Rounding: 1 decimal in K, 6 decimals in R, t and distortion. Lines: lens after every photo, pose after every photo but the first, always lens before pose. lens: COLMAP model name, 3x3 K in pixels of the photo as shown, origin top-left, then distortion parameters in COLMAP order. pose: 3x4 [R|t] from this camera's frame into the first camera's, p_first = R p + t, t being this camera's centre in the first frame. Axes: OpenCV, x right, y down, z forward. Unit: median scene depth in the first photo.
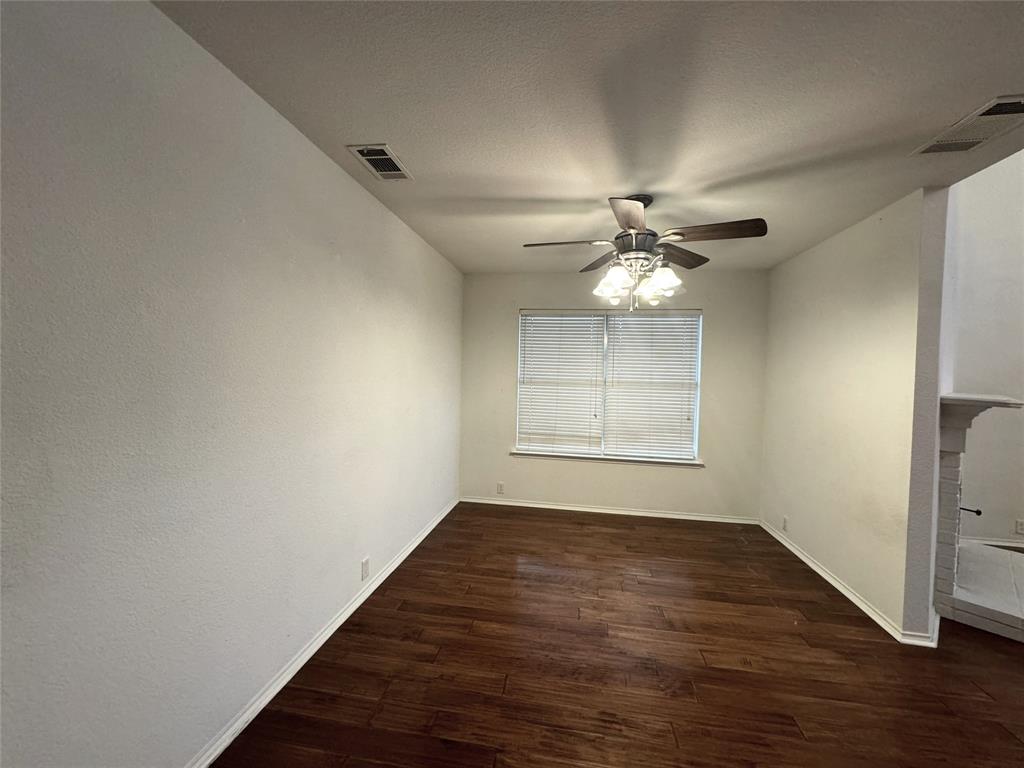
lens RADIAL K [[408.4, 0, 511.8], [0, 408.4, 381.5], [0, 0, 1]] dist [-0.002028, 0.000474]
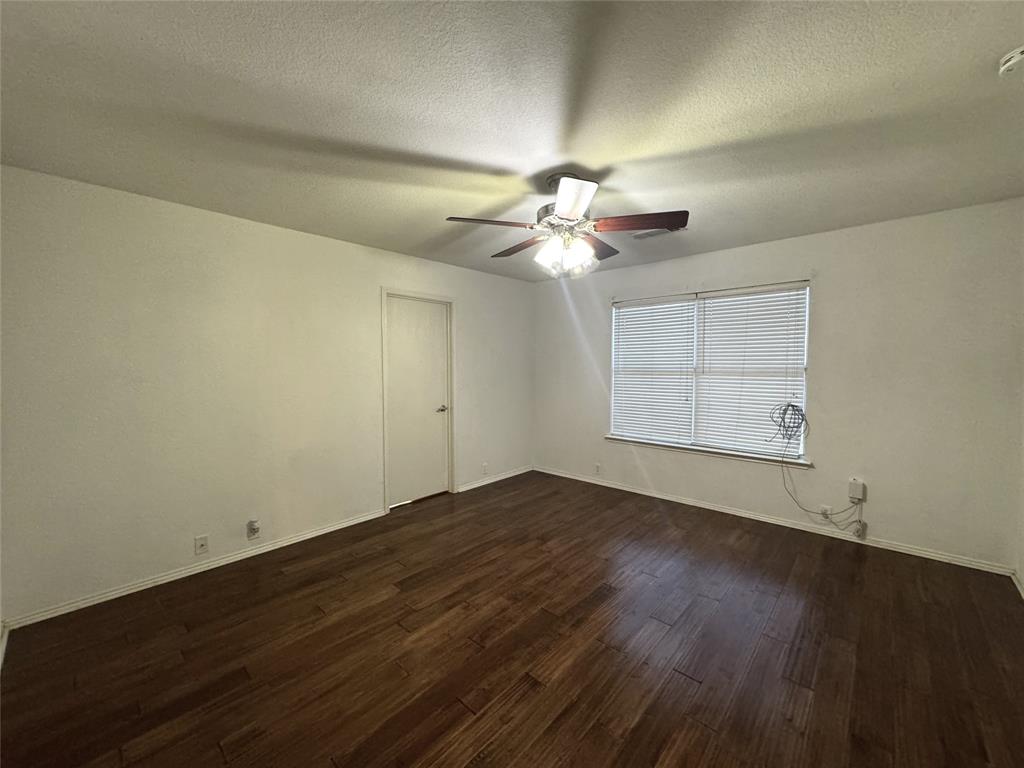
lens RADIAL K [[408.4, 0, 512.1], [0, 408.4, 386.9], [0, 0, 1]] dist [-0.002028, 0.000474]
pose [[0.834324, -0.000885, -0.551273, 0.412900], [0.016544, 0.999589, 0.023434, 0.013366], [0.551026, -0.028671, 0.833996, -0.036267]]
